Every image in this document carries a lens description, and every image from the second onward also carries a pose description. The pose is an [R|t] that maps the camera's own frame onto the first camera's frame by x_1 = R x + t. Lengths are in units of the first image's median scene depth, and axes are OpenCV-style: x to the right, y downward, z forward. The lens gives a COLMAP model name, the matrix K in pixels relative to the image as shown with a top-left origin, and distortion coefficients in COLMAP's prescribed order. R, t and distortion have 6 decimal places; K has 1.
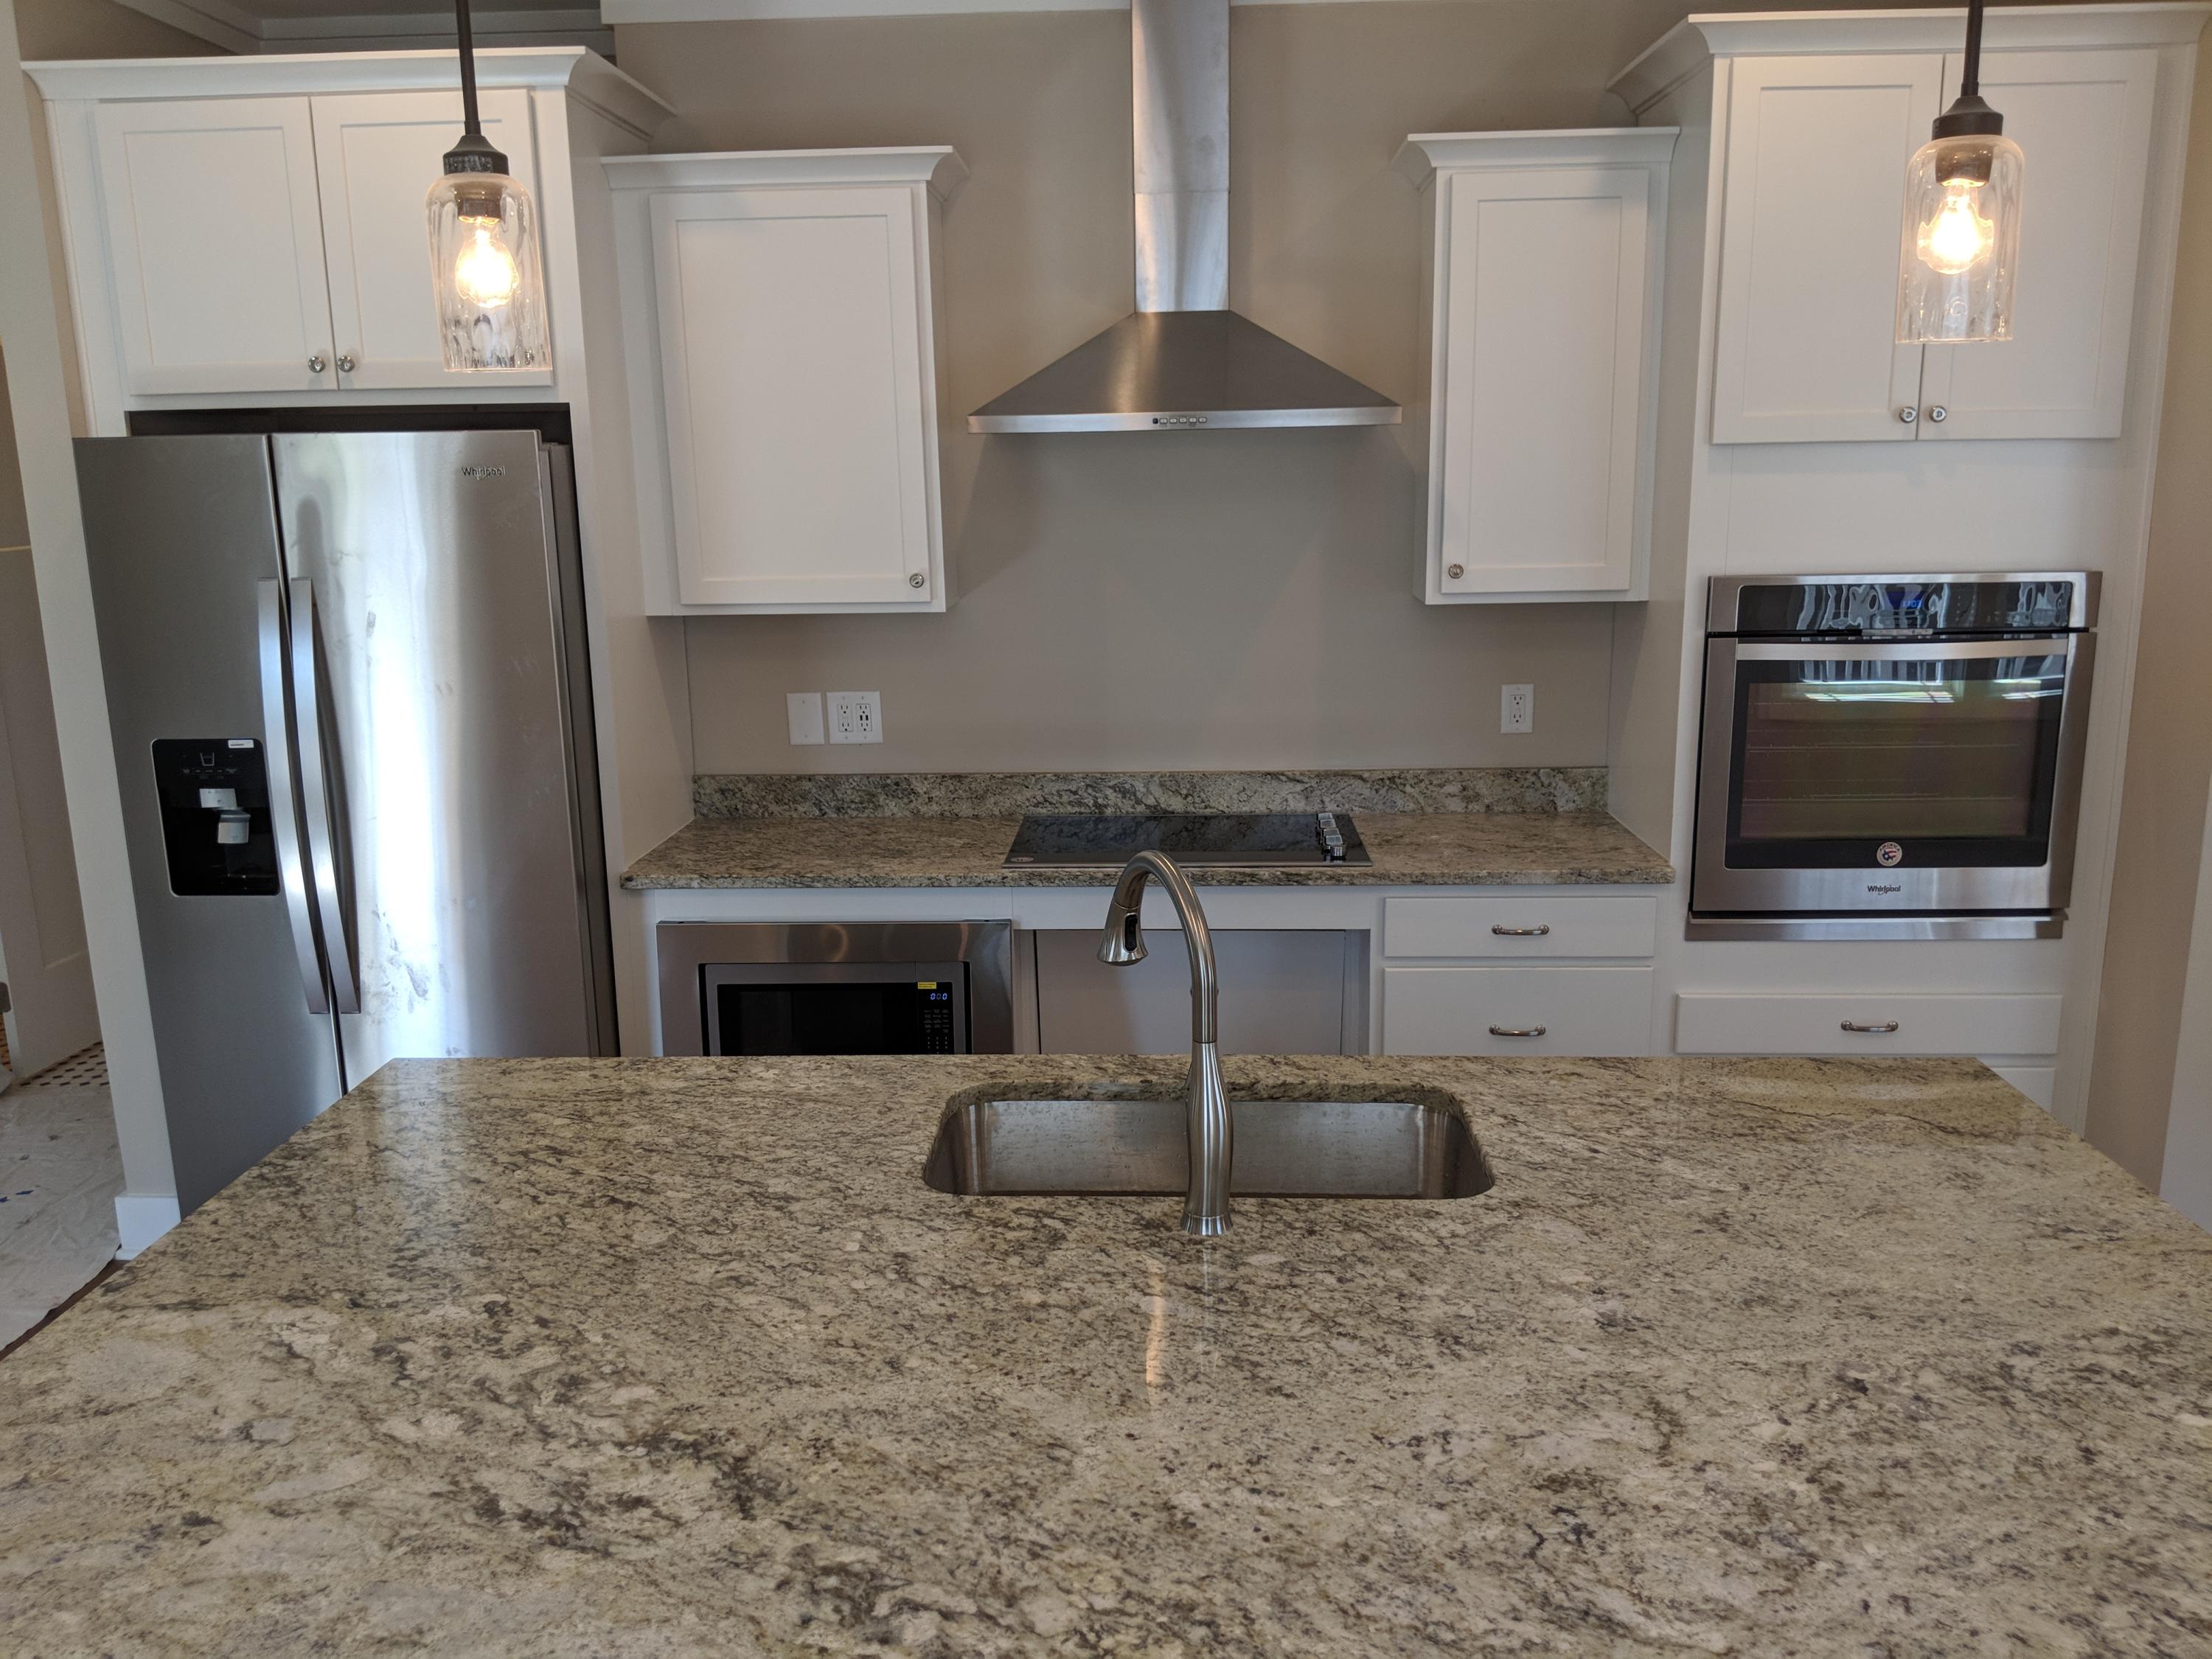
lens RADIAL K [[1769.0, 0, 1099.6], [0, 1769.0, 835.6], [0, 0, 1]] dist [0.073456, -0.145125]
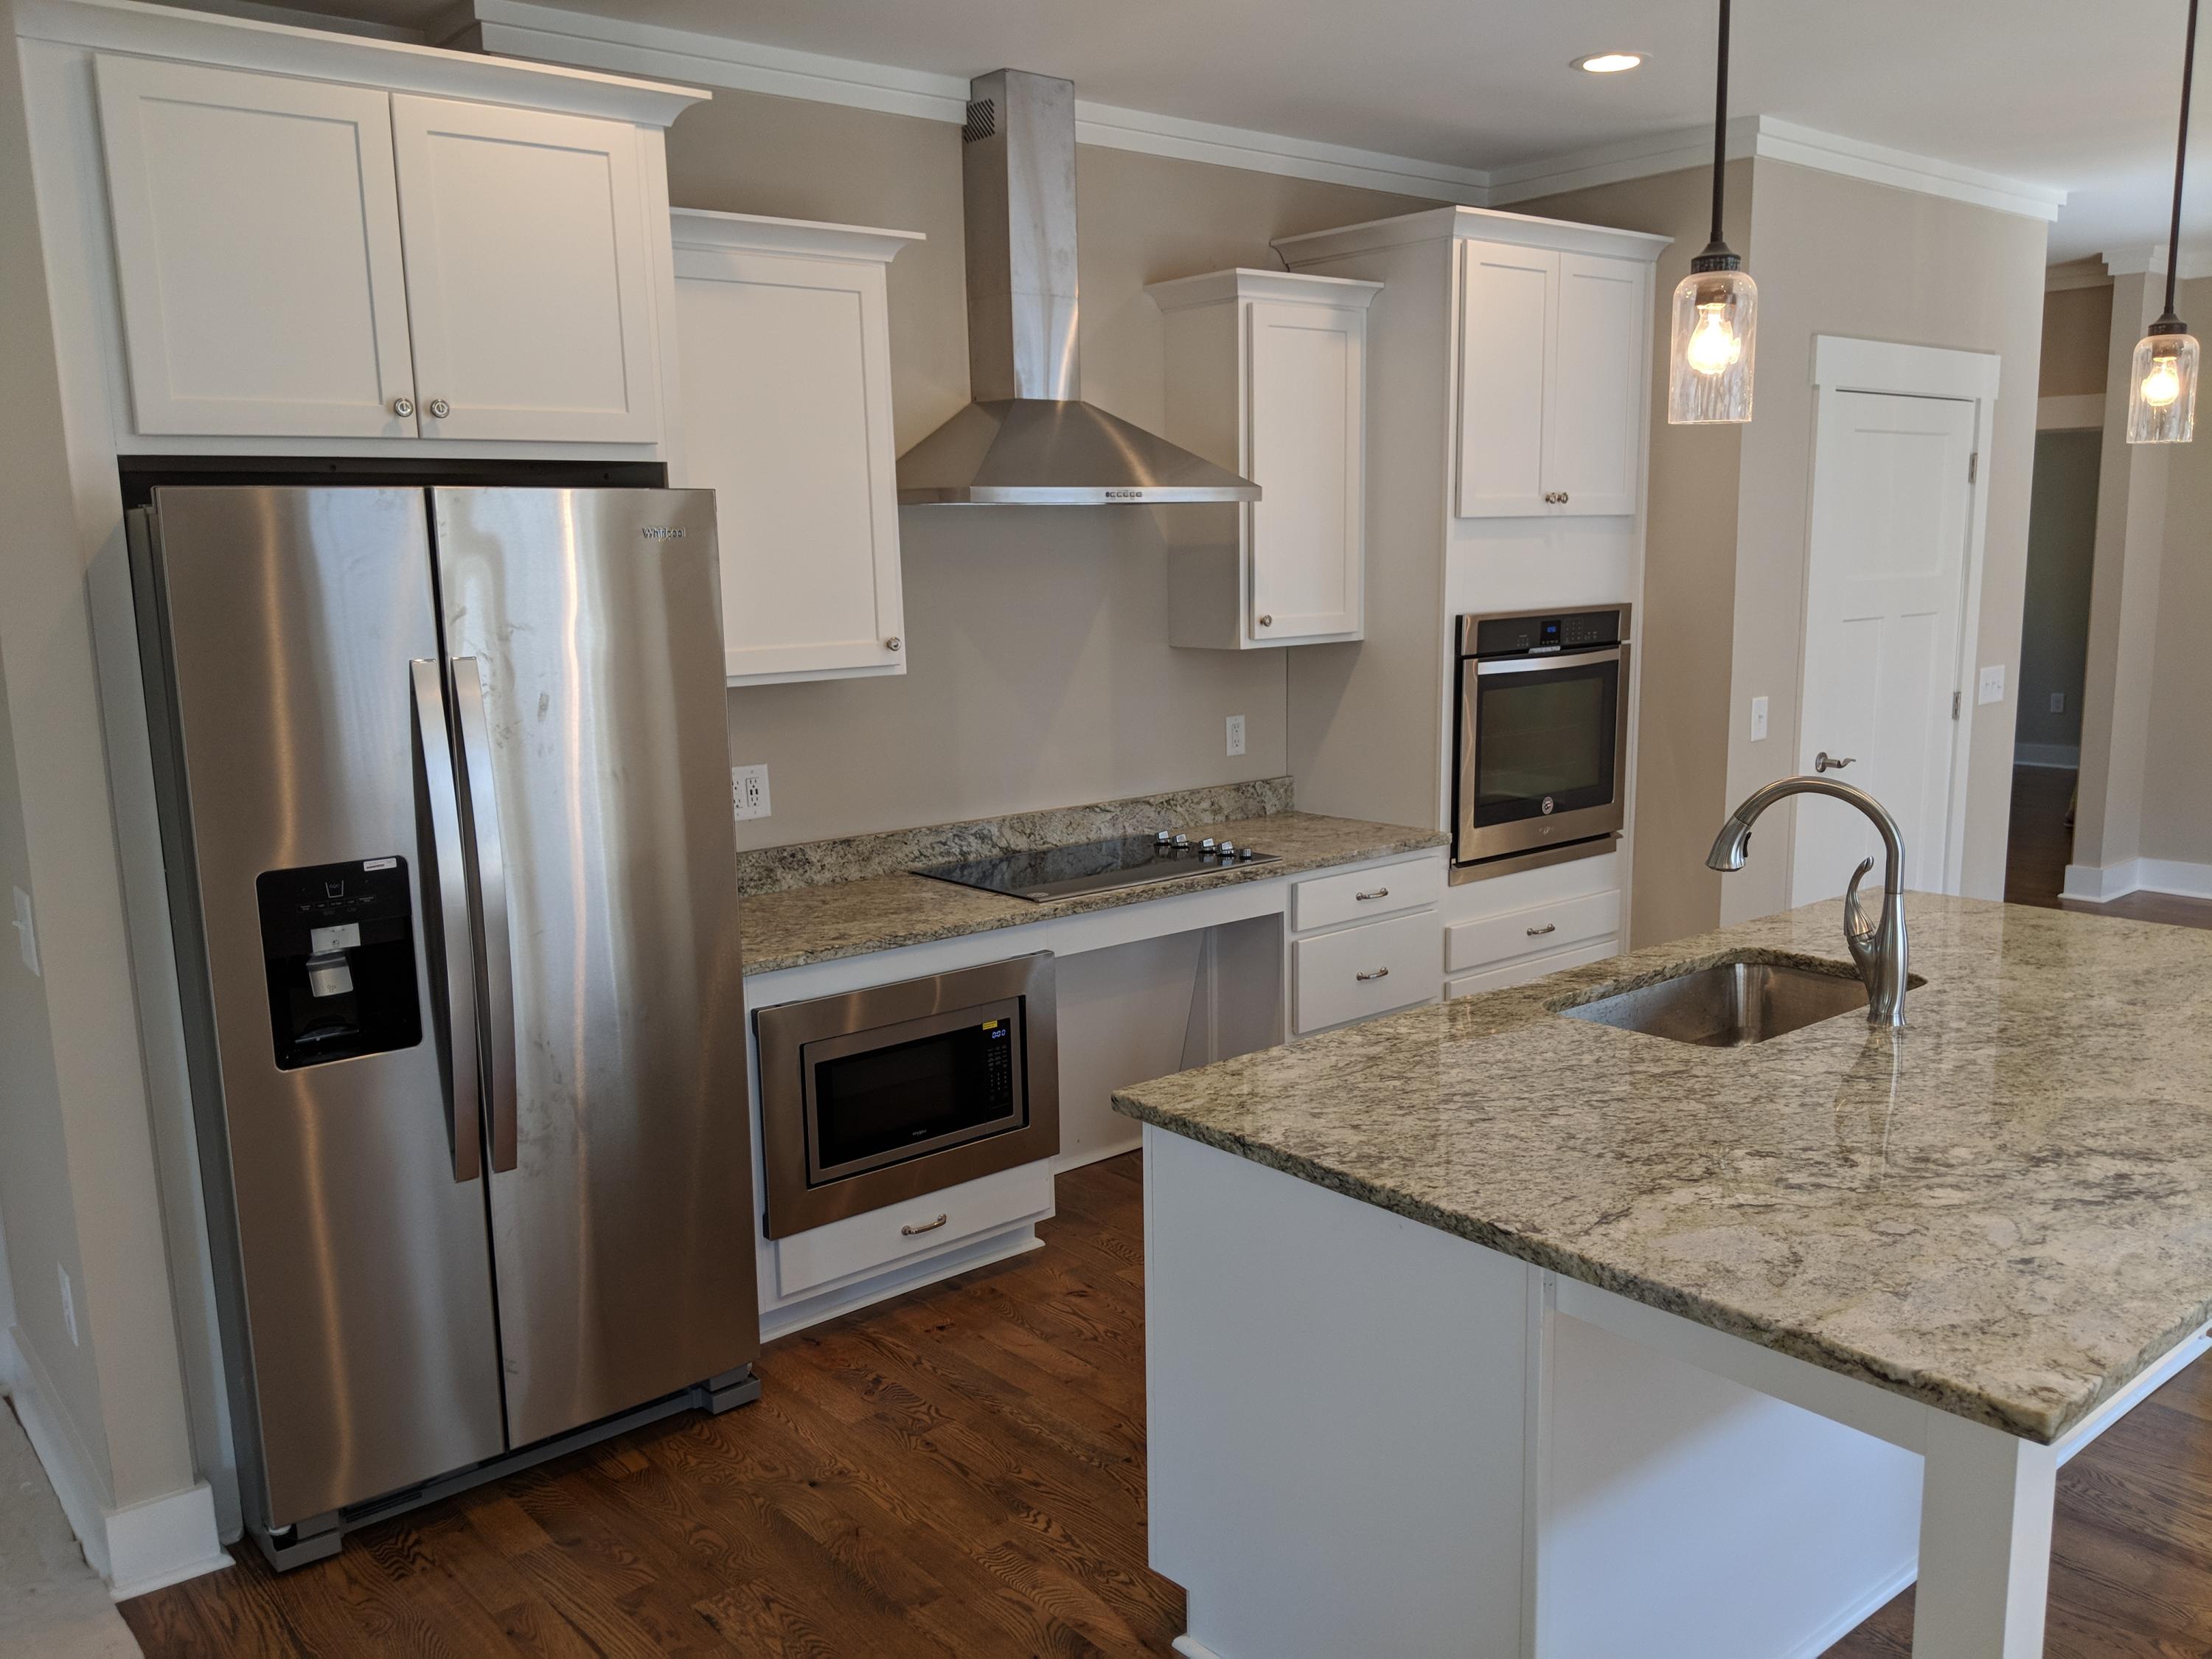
lens RADIAL K [[1769.0, 0, 1111.7], [0, 1769.0, 849.4], [0, 0, 1]] dist [0.073456, -0.145125]
pose [[0.742929, -0.113234, 0.659723, -1.243333], [0.148252, 0.988946, 0.002792, -0.017530], [-0.652746, 0.095731, 0.751504, 0.273653]]
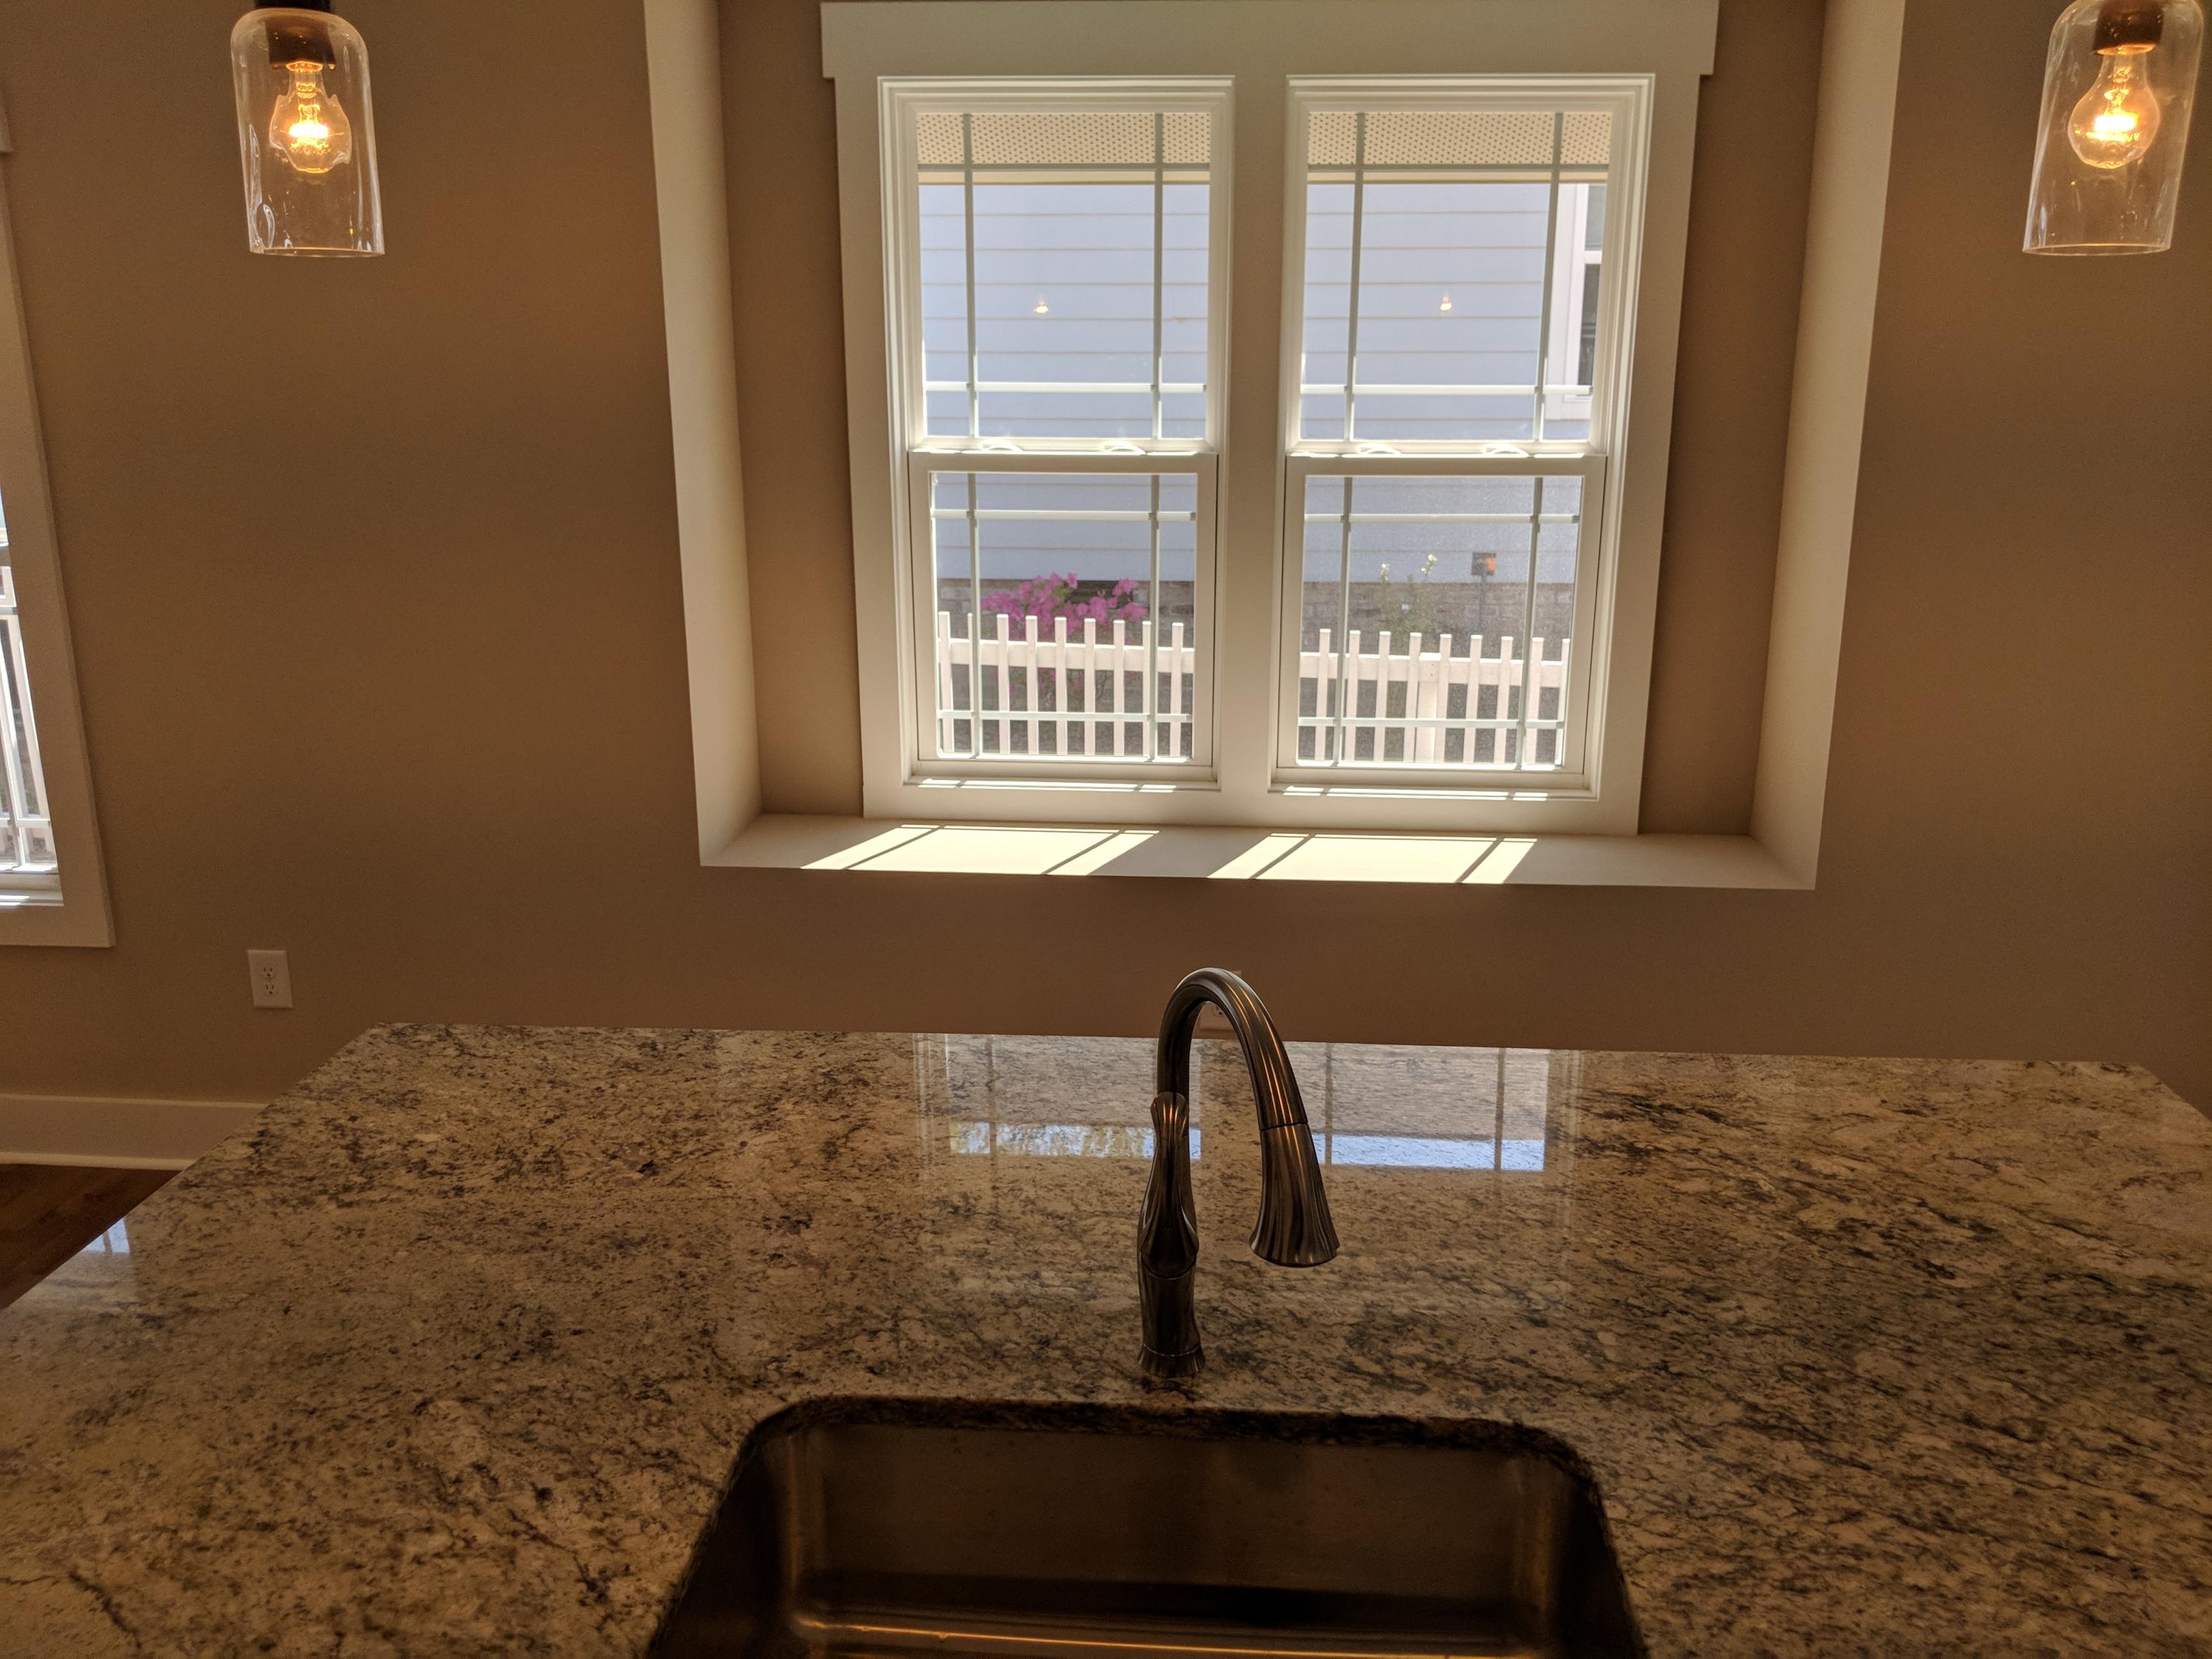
lens RADIAL K [[1769.0, 0, 1135.3], [0, 1769.0, 849.4], [0, 0, 1]] dist [0.073456, -0.145125]
pose [[-0.999539, 0.007277, 0.029485, 0.047045], [0.020140, 0.885500, 0.464203, -0.317270], [-0.022731, 0.464583, -0.885238, 1.453013]]
